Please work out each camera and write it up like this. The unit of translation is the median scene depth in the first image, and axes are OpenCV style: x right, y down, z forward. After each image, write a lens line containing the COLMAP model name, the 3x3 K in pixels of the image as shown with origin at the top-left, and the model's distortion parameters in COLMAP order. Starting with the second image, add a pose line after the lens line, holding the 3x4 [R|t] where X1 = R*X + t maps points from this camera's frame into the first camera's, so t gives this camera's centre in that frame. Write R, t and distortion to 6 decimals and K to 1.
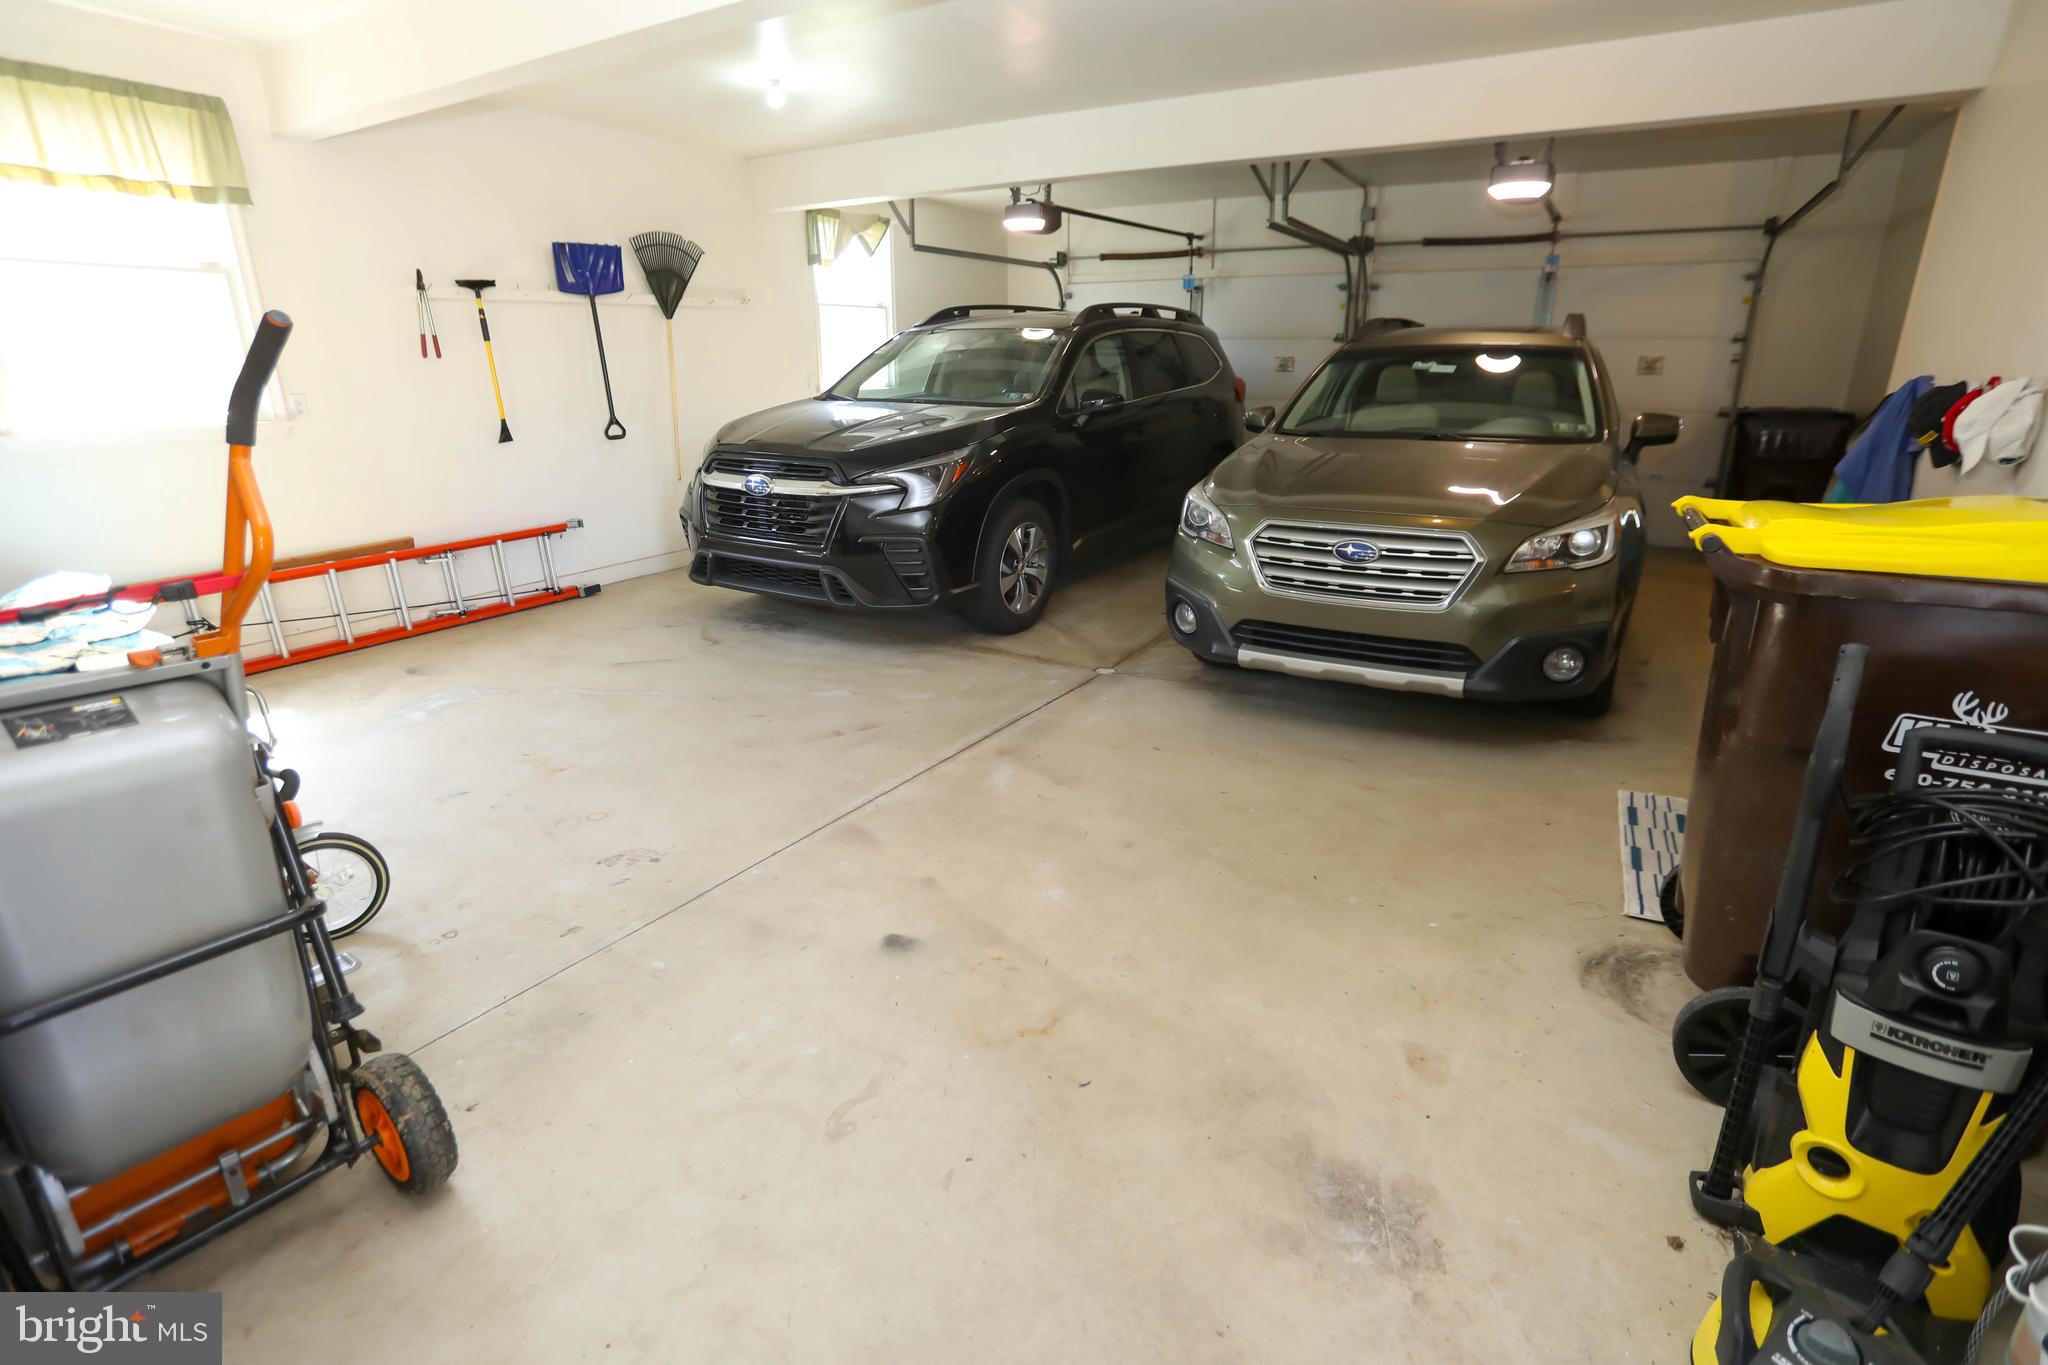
lens RADIAL K [[1007.3, 0, 1024.0], [0, 1007.3, 682.5], [0, 0, 1]] dist [-0.092634, 0.035037]
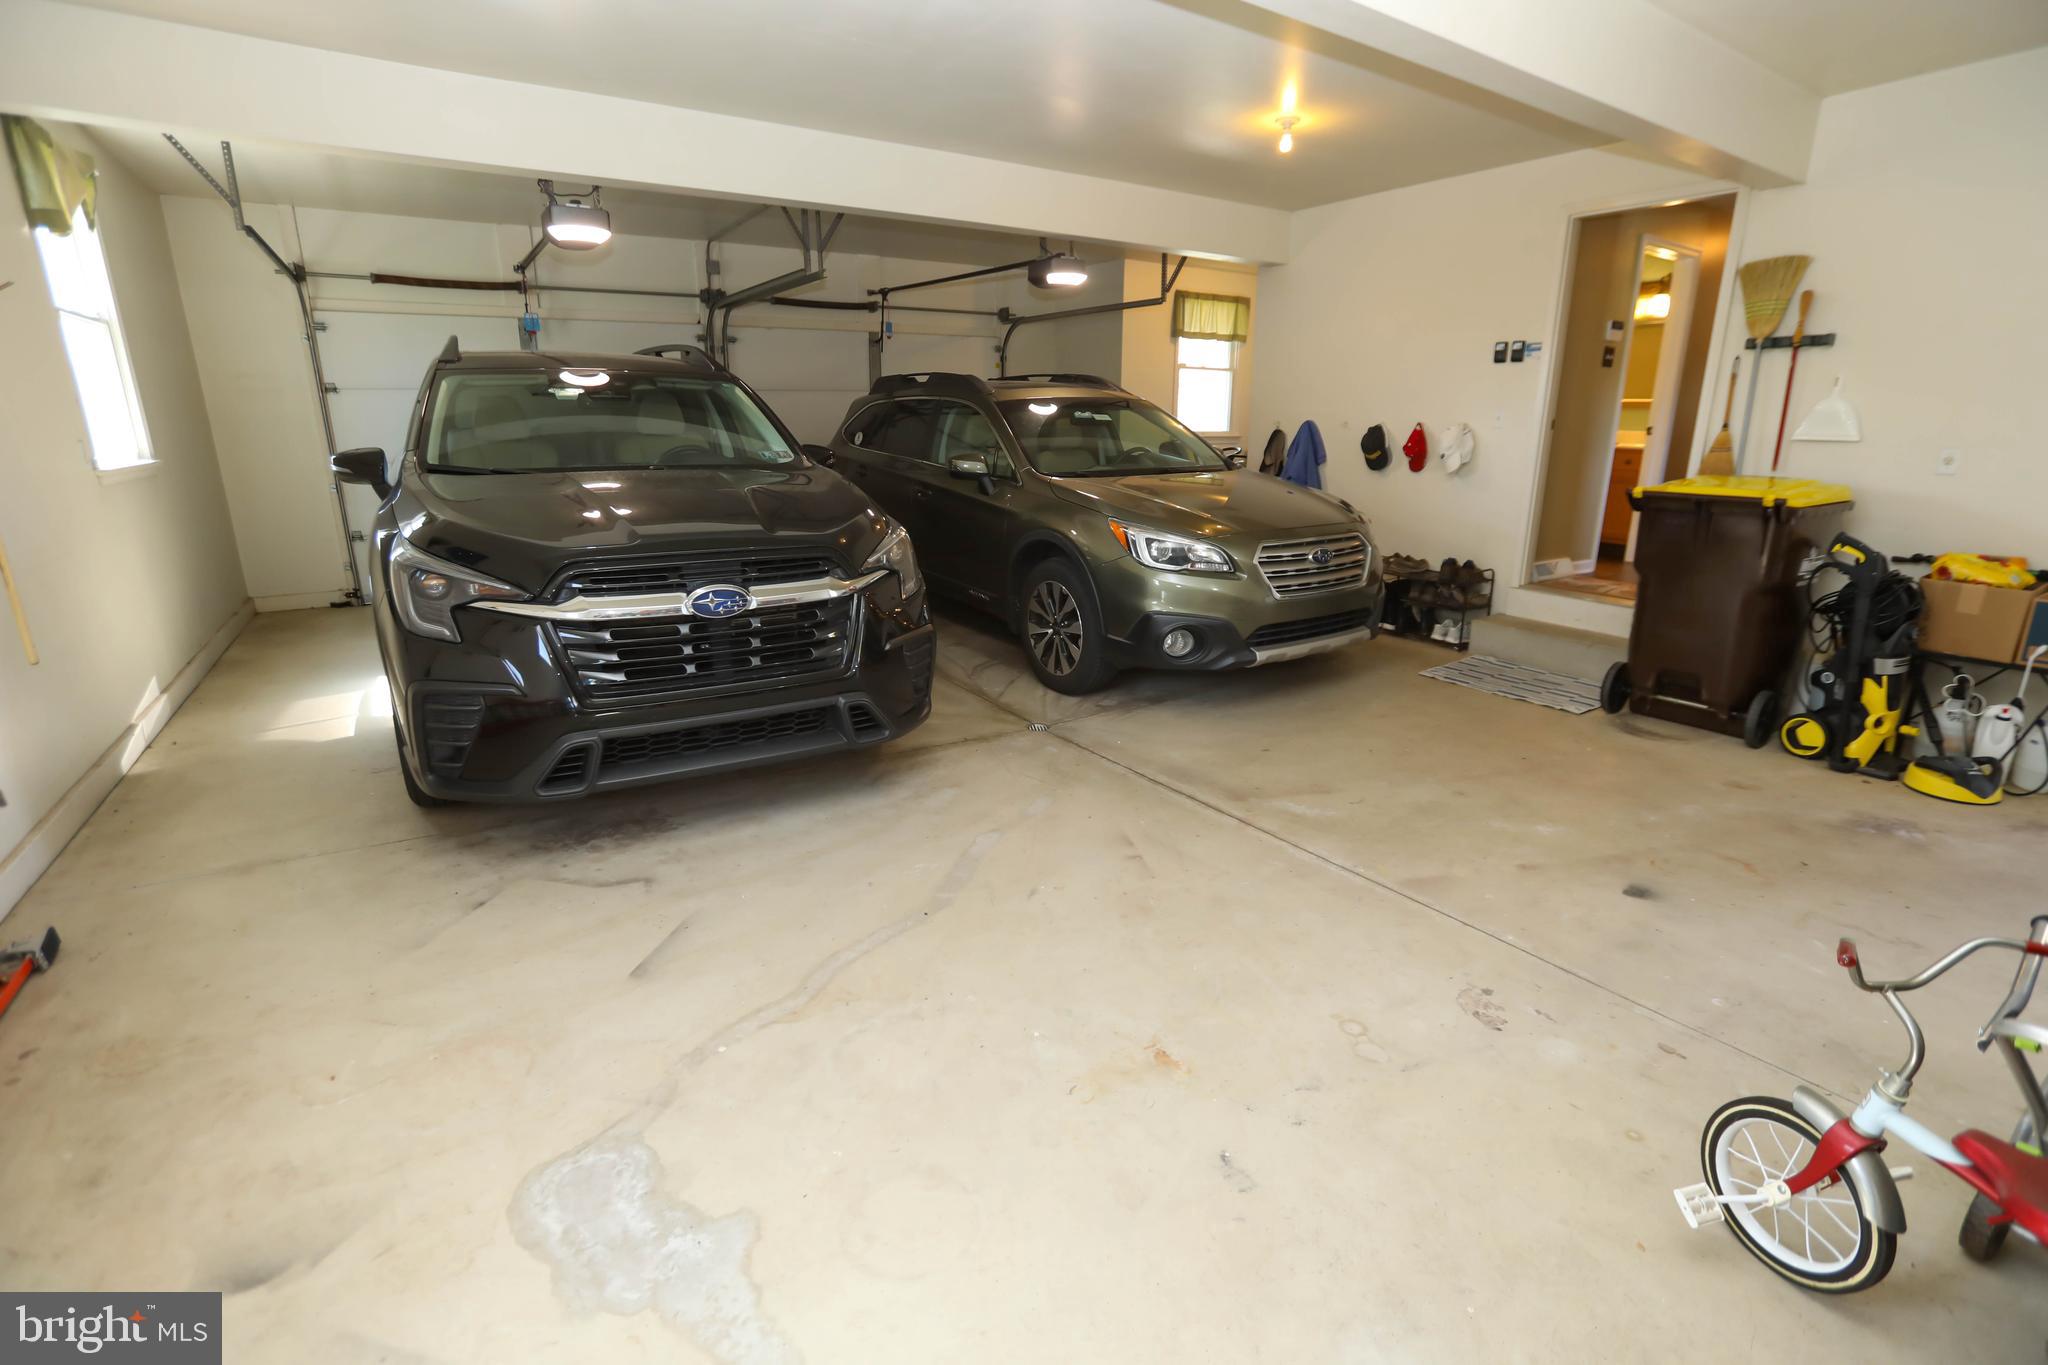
lens RADIAL K [[959.4, 0, 1024.0], [0, 959.4, 682.5], [0, 0, 1]] dist [-0.078712, 0.032886]
pose [[0.421816, -0.235456, 0.875575, -0.748058], [0.269936, 0.954514, 0.126640, -0.179056], [-0.865567, 0.182931, 0.466187, 0.583254]]
